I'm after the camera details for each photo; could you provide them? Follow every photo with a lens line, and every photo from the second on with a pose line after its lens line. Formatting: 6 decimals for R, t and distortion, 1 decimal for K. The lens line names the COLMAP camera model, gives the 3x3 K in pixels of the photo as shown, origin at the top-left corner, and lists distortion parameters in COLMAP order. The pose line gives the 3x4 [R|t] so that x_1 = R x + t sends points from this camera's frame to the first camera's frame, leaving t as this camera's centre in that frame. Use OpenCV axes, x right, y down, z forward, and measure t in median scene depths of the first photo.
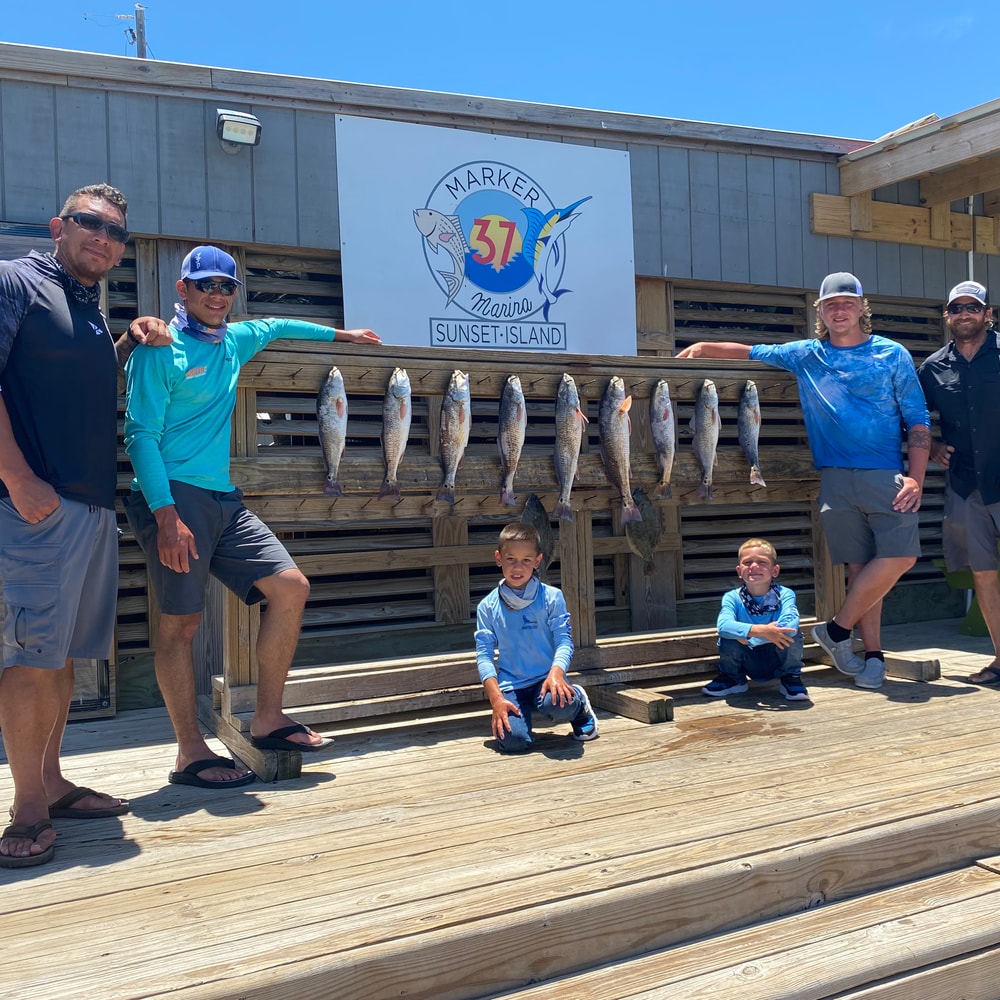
lens RADIAL K [[1038.2, 0, 510.6], [0, 1038.2, 518.4], [0, 0, 1]] dist [0.005799, 0.000000]
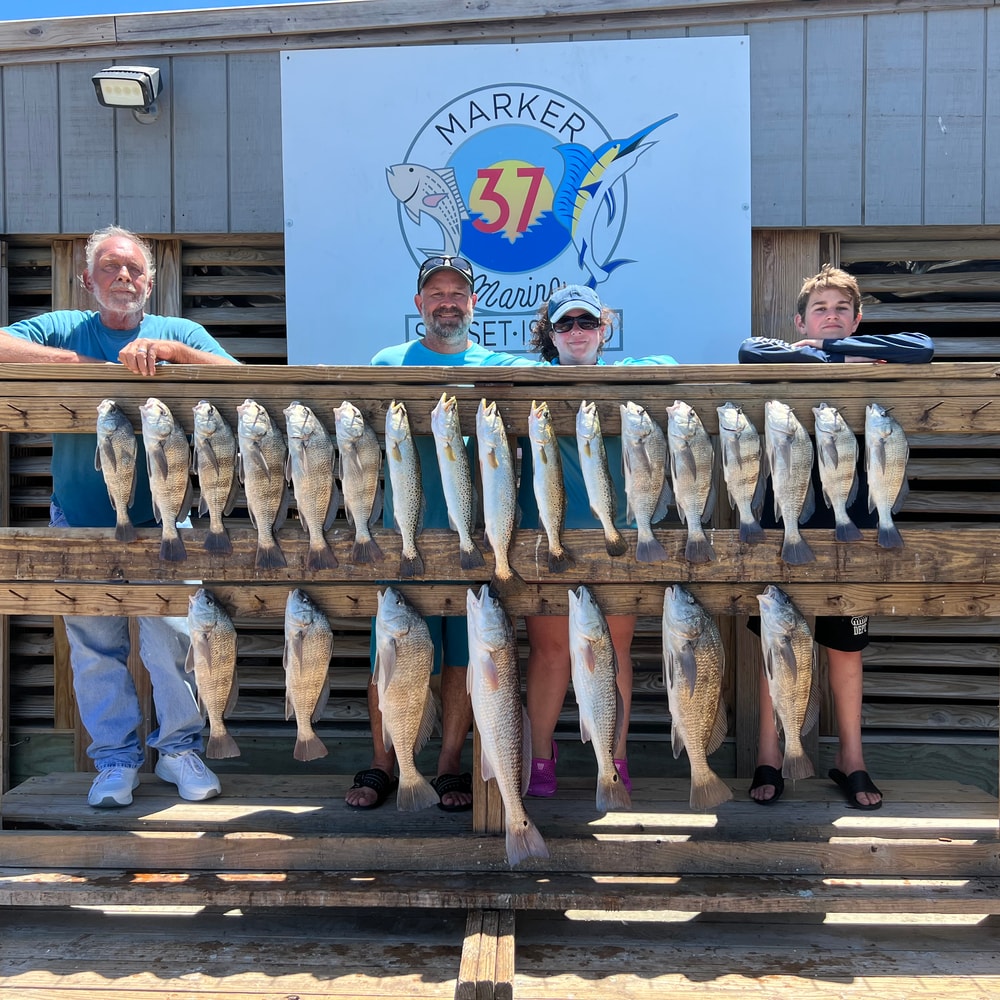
lens RADIAL K [[1038.2, 0, 484.2], [0, 1038.2, 515.0], [0, 0, 1]] dist [0.005799, 0.000000]
pose [[0.874425, 0.041894, -0.483349, 0.315755], [-0.036411, 0.999122, 0.020728, -0.069890], [0.483793, -0.000525, 0.875182, 0.386908]]
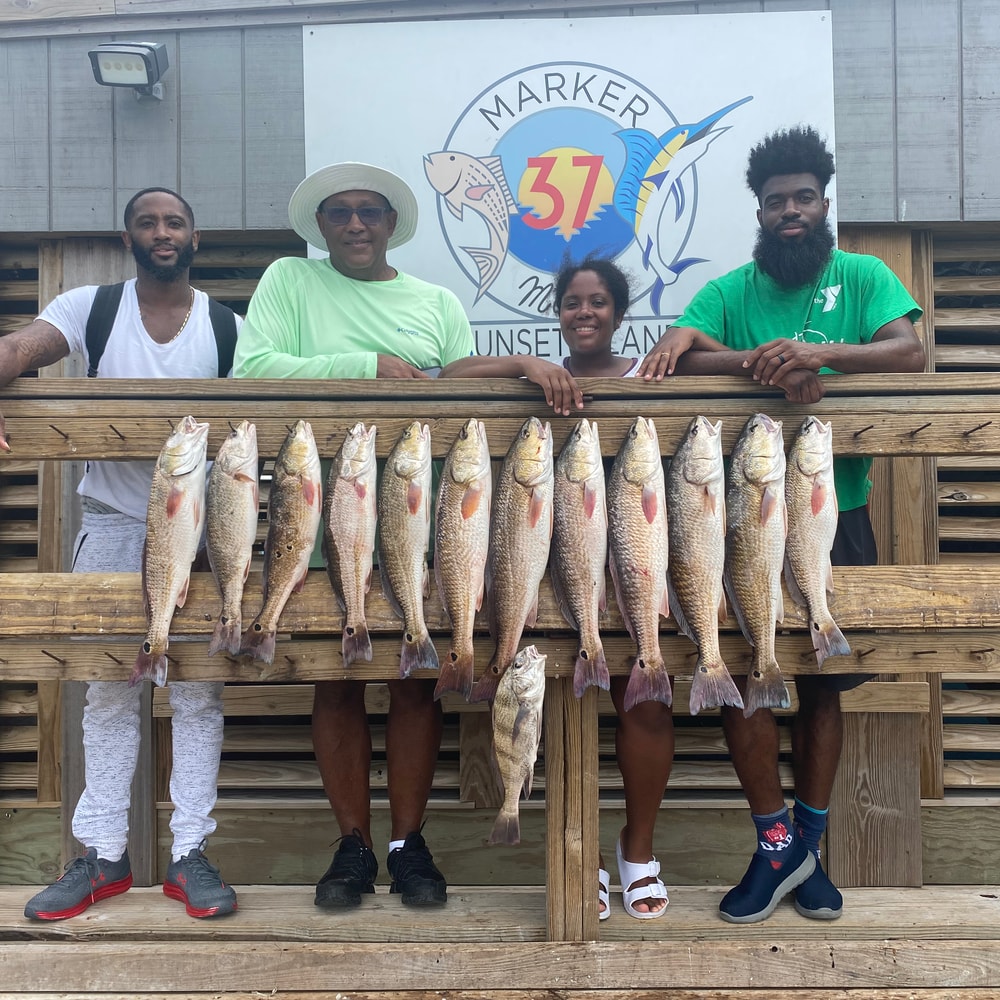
lens RADIAL K [[1038.2, 0, 496.7], [0, 1038.2, 496.3], [0, 0, 1]] dist [0.005799, 0.000000]
pose [[0.887272, 0.018914, -0.460858, 0.236304], [-0.029513, 0.999439, -0.015803, -0.076354], [0.460301, 0.027622, 0.887333, 0.446068]]
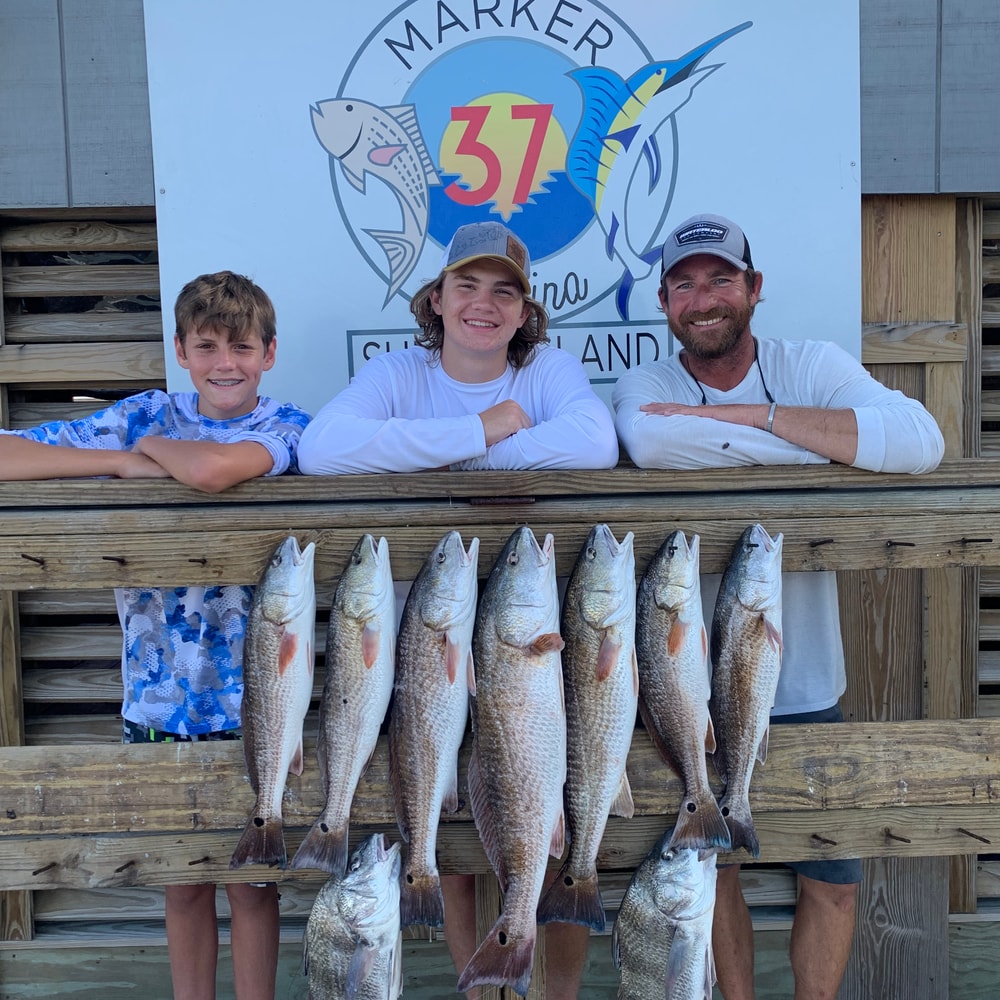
lens RADIAL K [[1179.1, 0, 494.0], [0, 1179.1, 502.0], [0, 0, 1]] dist [-0.001012, 0.000000]
pose [[0.903962, 0.050814, -0.424584, 0.211479], [-0.016711, 0.996354, 0.083665, -0.157599], [0.427287, -0.068535, 0.901515, 0.523149]]
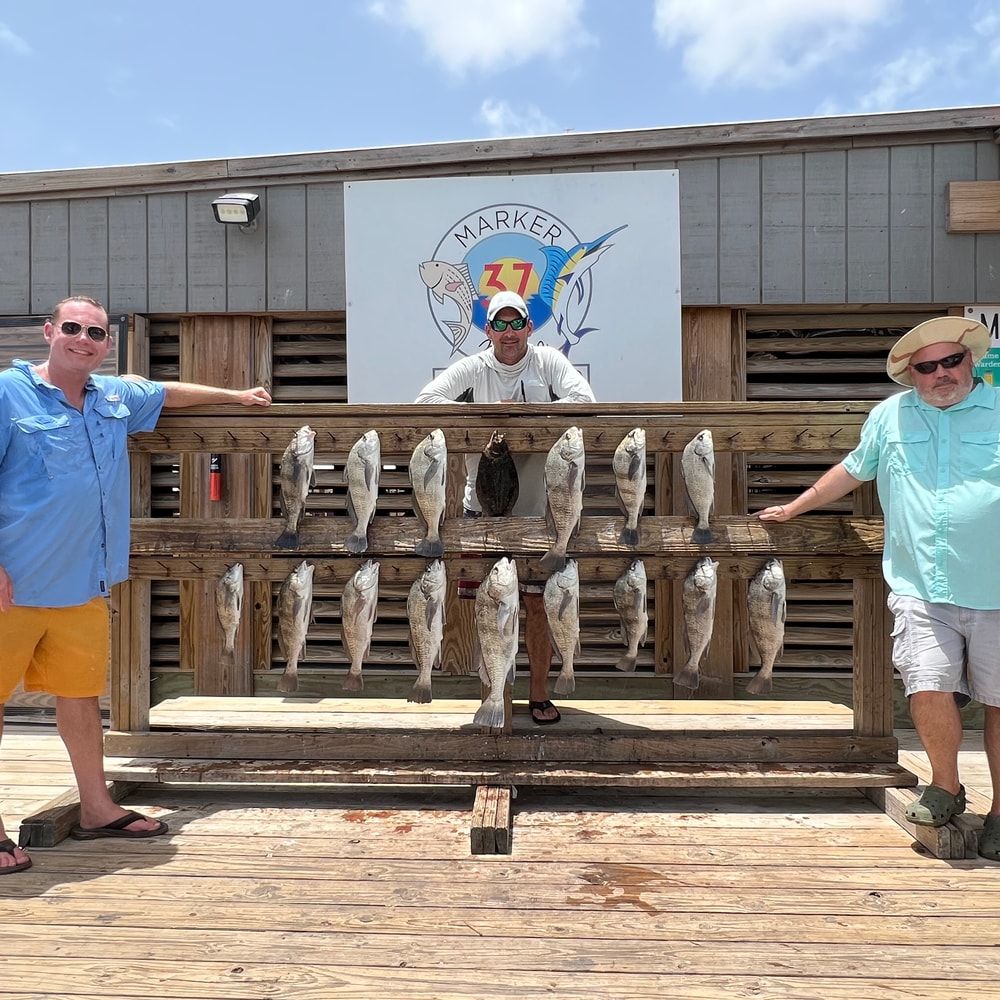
lens RADIAL K [[815.0, 0, 487.9], [0, 815.0, 511.1], [0, 0, 1]] dist [-0.037227, 0.050073]
pose [[0.870058, 0.032115, -0.491902, 0.349170], [-0.033915, 0.999411, 0.005260, -0.060618], [0.491781, 0.012106, 0.870635, 0.337484]]
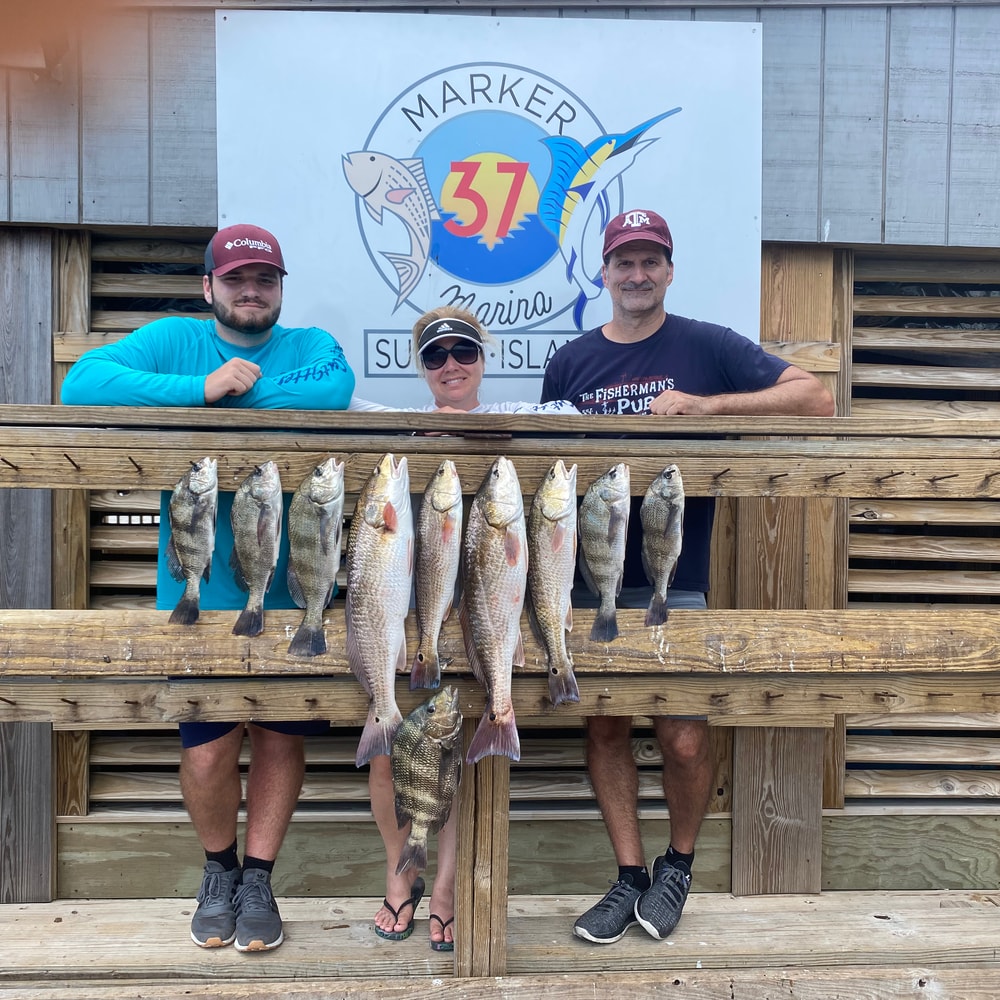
lens RADIAL K [[1038.2, 0, 498.8], [0, 1038.2, 497.9], [0, 0, 1]] dist [0.005799, 0.000000]
pose [[0.919265, 0.057065, -0.389482, 0.233428], [-0.048600, 0.998320, 0.031561, -0.114687], [0.390628, -0.010084, 0.920493, 0.455499]]
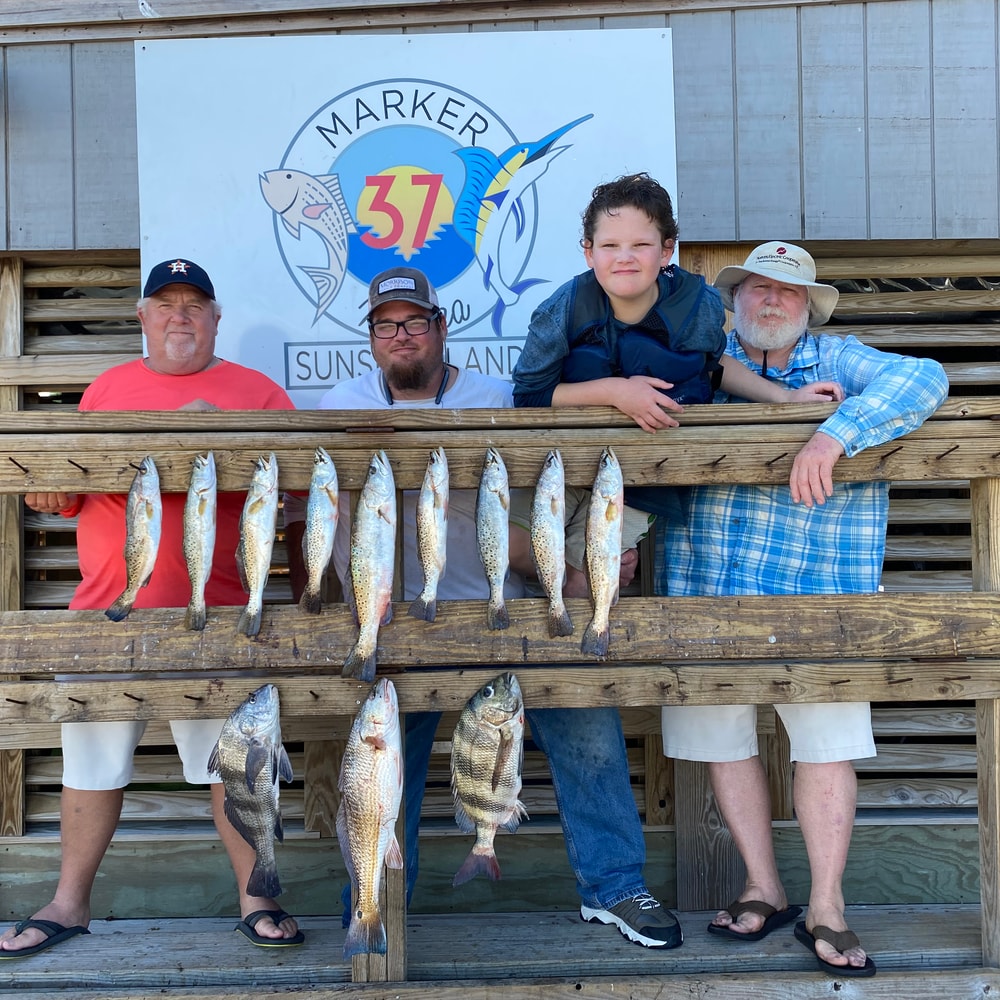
lens RADIAL K [[1038.2, 0, 480.8], [0, 1038.2, 496.4], [0, 0, 1]] dist [0.005799, 0.000000]
pose [[0.900370, 0.011869, -0.434964, 0.290931], [-0.020807, 0.999659, -0.015793, -0.092369], [0.434628, 0.023270, 0.900309, 0.483627]]
